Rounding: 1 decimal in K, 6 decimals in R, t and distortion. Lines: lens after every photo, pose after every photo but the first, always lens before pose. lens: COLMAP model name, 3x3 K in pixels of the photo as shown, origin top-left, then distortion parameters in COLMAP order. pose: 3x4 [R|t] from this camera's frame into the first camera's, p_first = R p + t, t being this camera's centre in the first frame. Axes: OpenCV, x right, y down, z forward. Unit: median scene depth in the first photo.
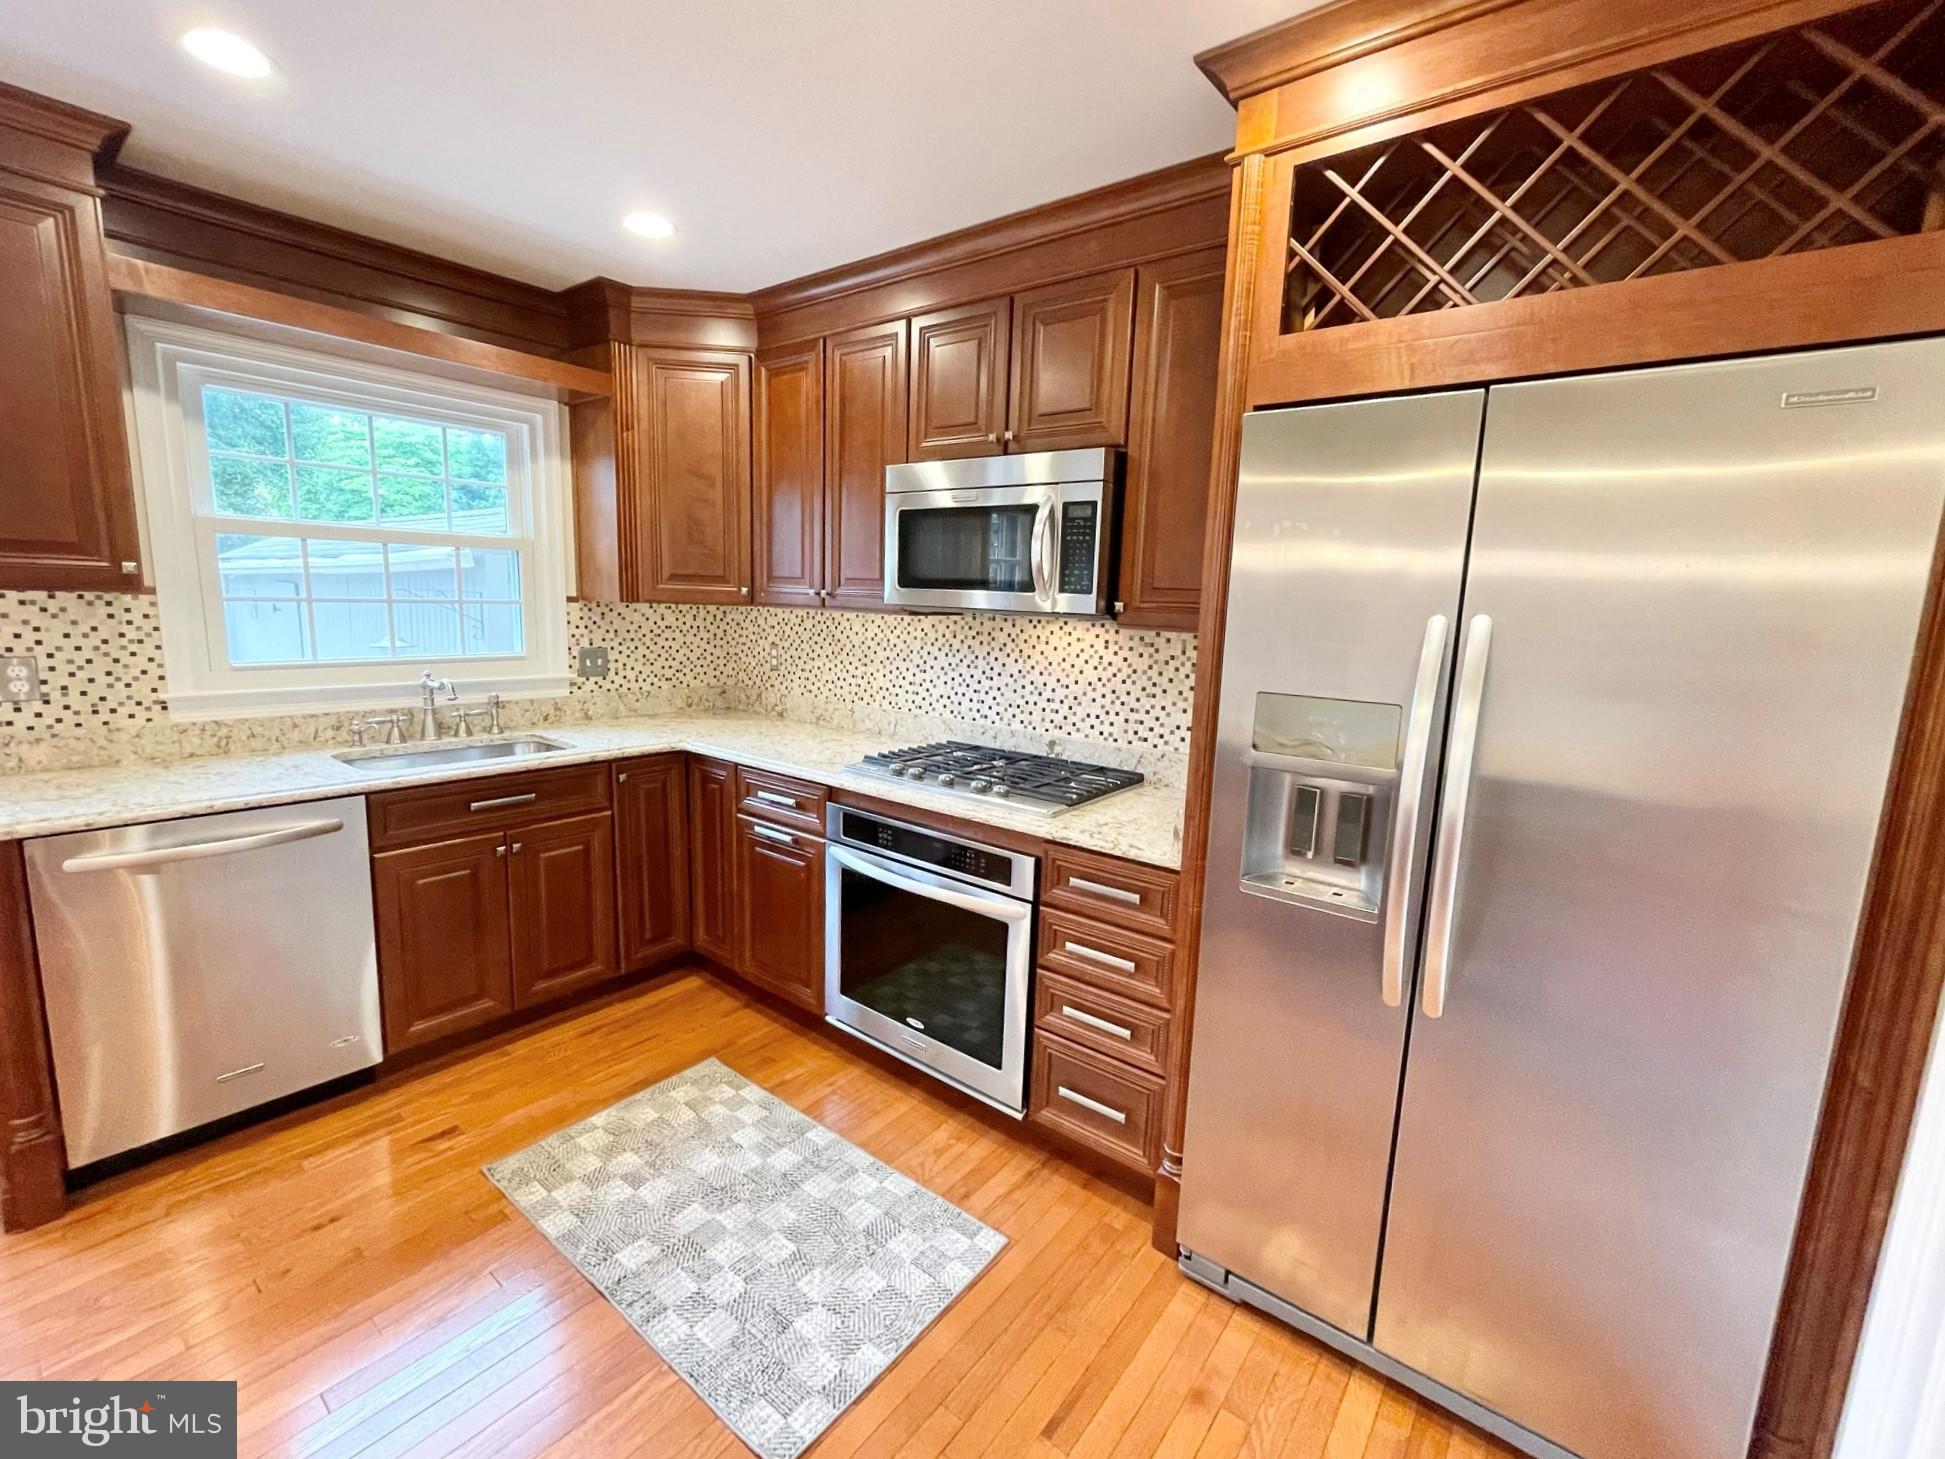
lens RADIAL K [[834.8, 0, 918.9], [0, 834.8, 723.2], [0, 0, 1]] dist [-0.001527, -0.001127]
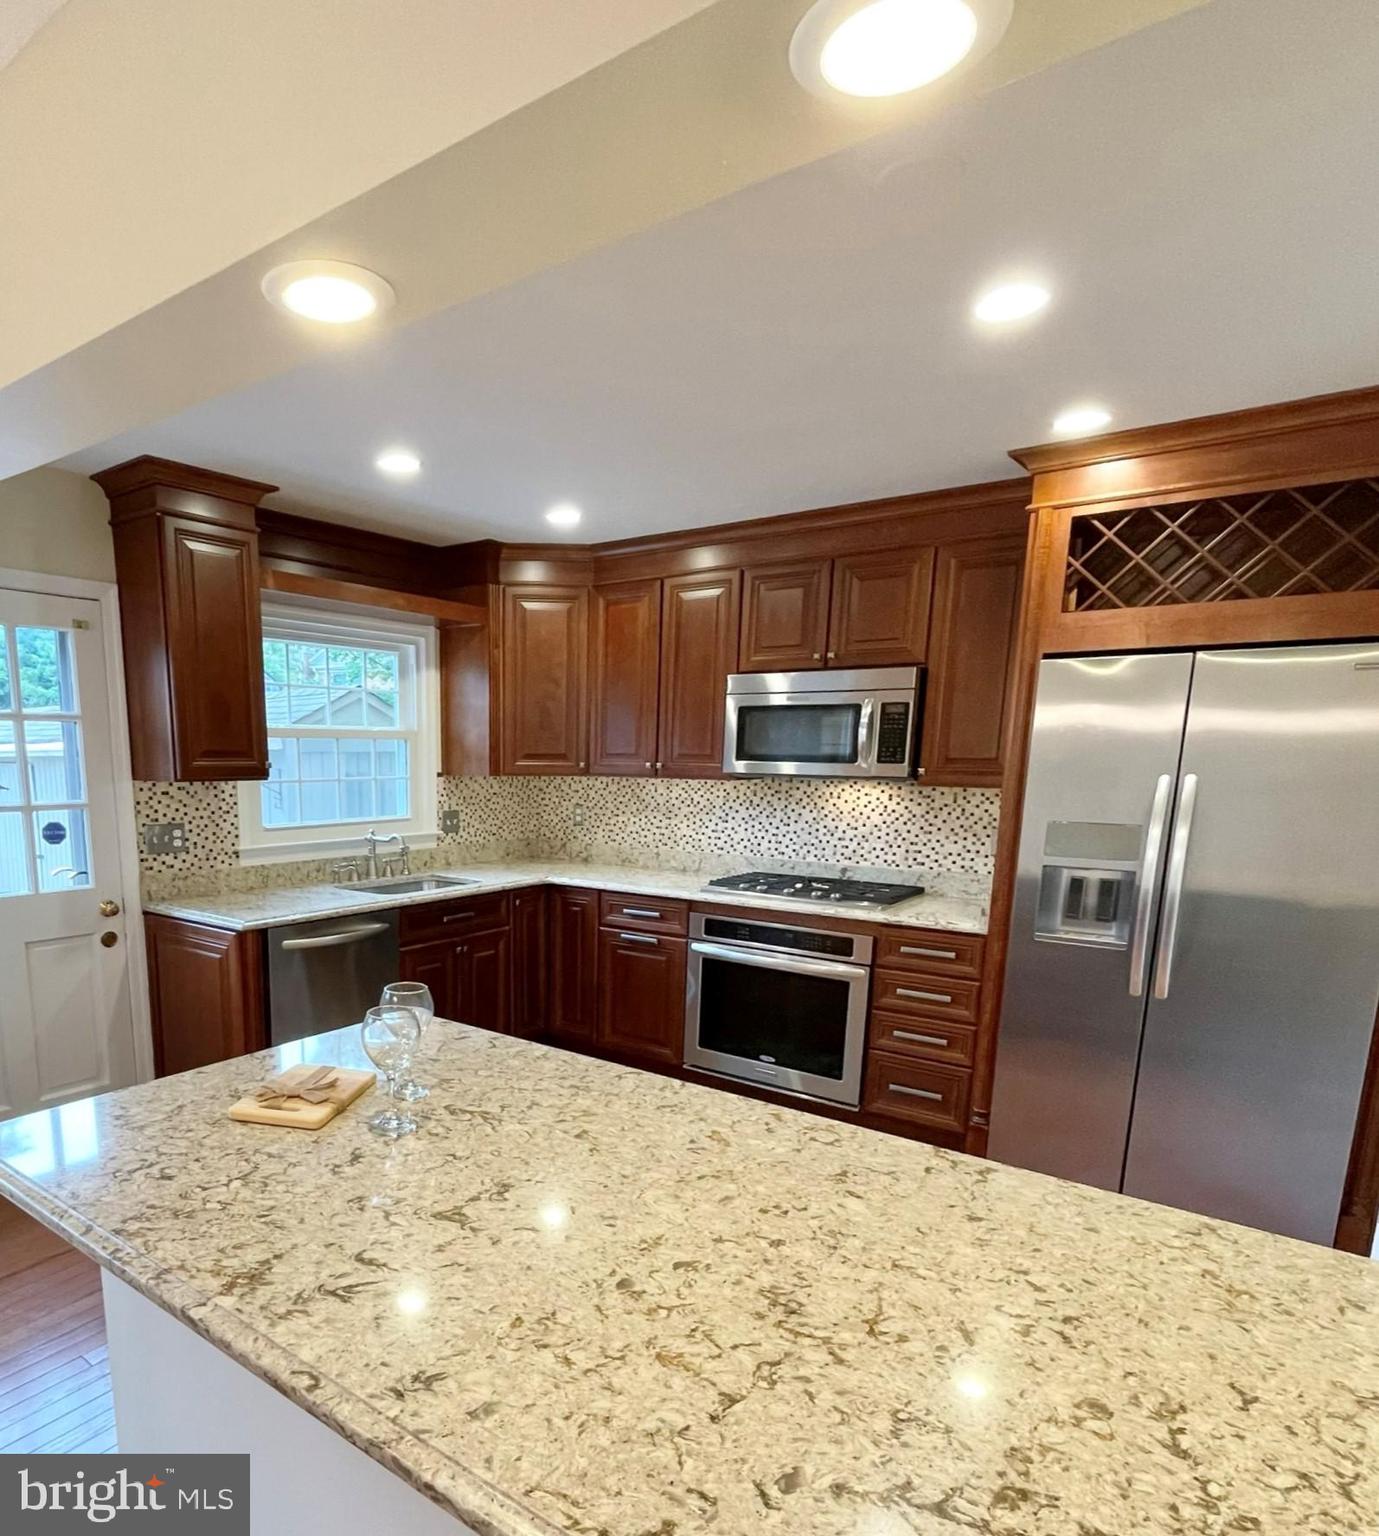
lens RADIAL K [[892.4, 0, 426.6], [0, 892.4, 903.8], [0, 0, 1]] dist [-0.000613, 0.001200]
pose [[0.996229, -0.016552, -0.085165, -0.428941], [0.017779, 0.999749, 0.013668, 0.050416], [0.084917, -0.015131, 0.996273, -0.565163]]
